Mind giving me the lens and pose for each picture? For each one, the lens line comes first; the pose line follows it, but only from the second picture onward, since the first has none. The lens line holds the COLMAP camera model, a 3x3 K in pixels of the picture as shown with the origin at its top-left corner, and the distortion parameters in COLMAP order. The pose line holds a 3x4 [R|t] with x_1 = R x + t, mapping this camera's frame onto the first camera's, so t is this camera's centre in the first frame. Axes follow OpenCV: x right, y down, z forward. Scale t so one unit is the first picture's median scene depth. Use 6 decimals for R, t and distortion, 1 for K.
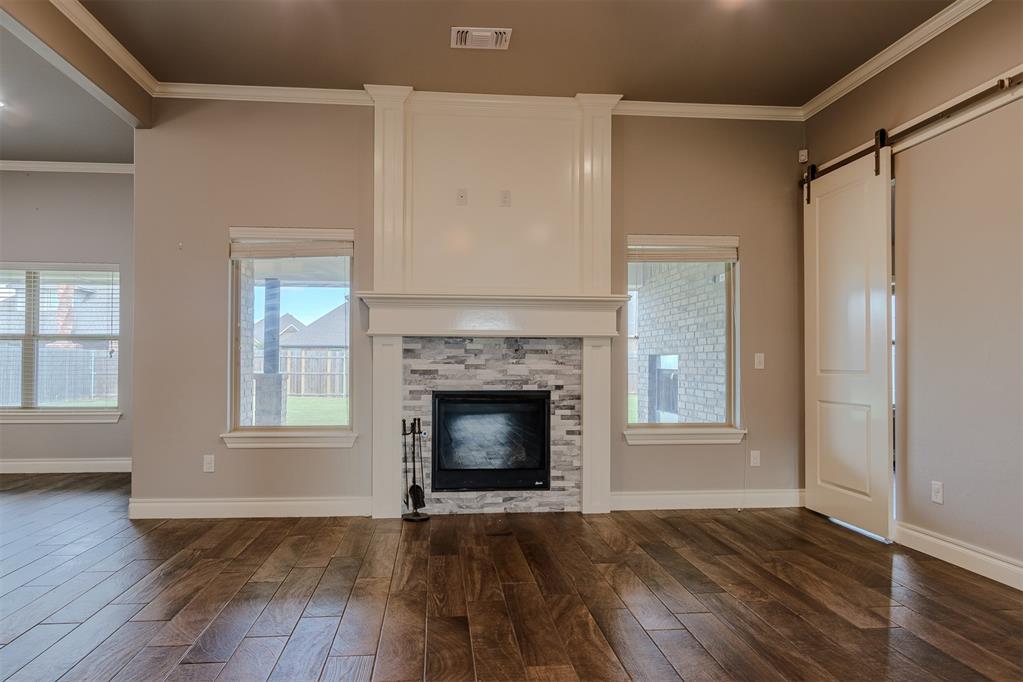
lens RADIAL K [[671.0, 0, 489.2], [0, 671.0, 354.8], [0, 0, 1]] dist [0.000376, -0.003521]
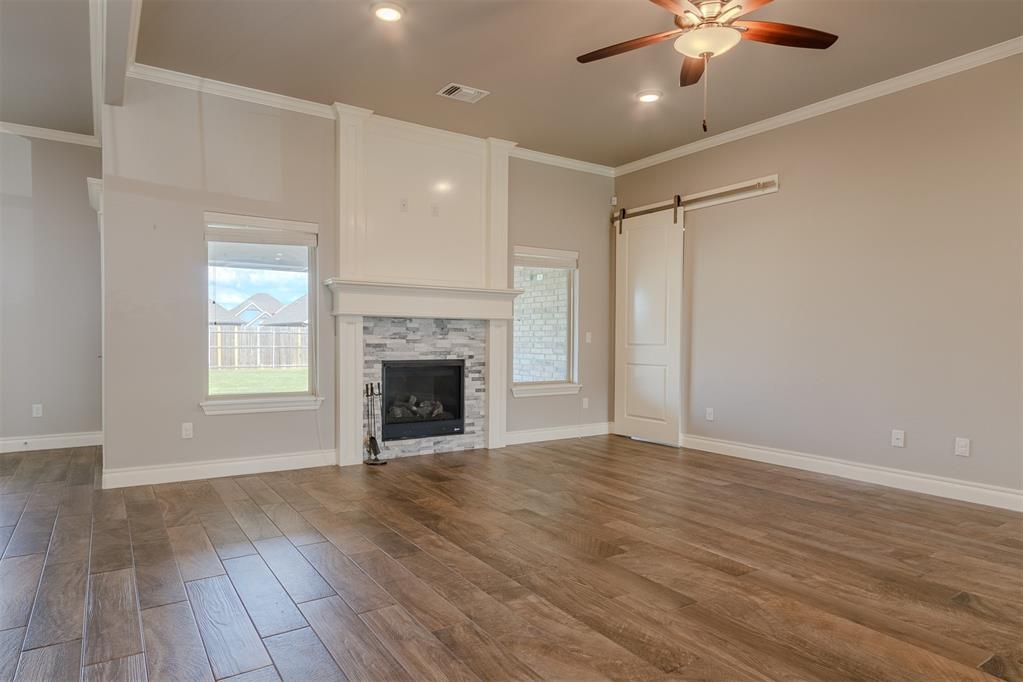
lens RADIAL K [[598.5, 0, 495.9], [0, 598.5, 355.0], [0, 0, 1]] dist [0.004677, -0.003864]
pose [[0.884210, -0.009555, 0.466992, -0.410575], [-0.009266, 0.999235, 0.037991, -0.000844], [-0.466998, -0.037919, 0.883445, -0.075310]]
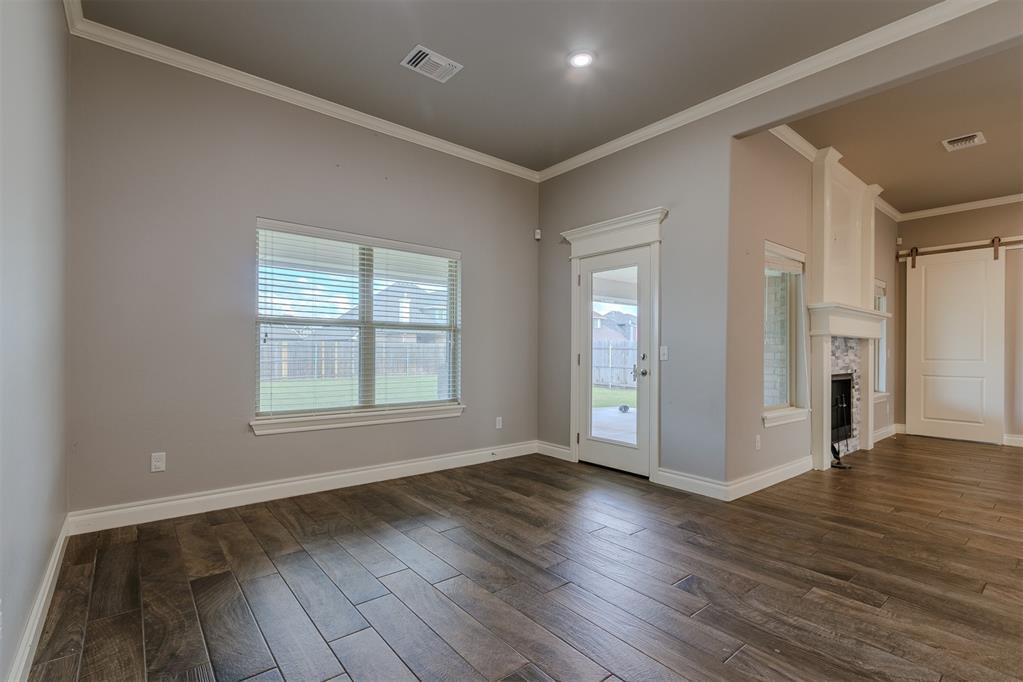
lens RADIAL K [[468.3, 0, 494.7], [0, 468.3, 348.6], [0, 0, 1]] dist [-0.003931, 0.001206]
pose [[0.838232, 0.005877, 0.545283, -1.191390], [-0.010303, 0.999934, 0.005060, 0.000478], [-0.545217, -0.009860, 0.838237, 0.552234]]
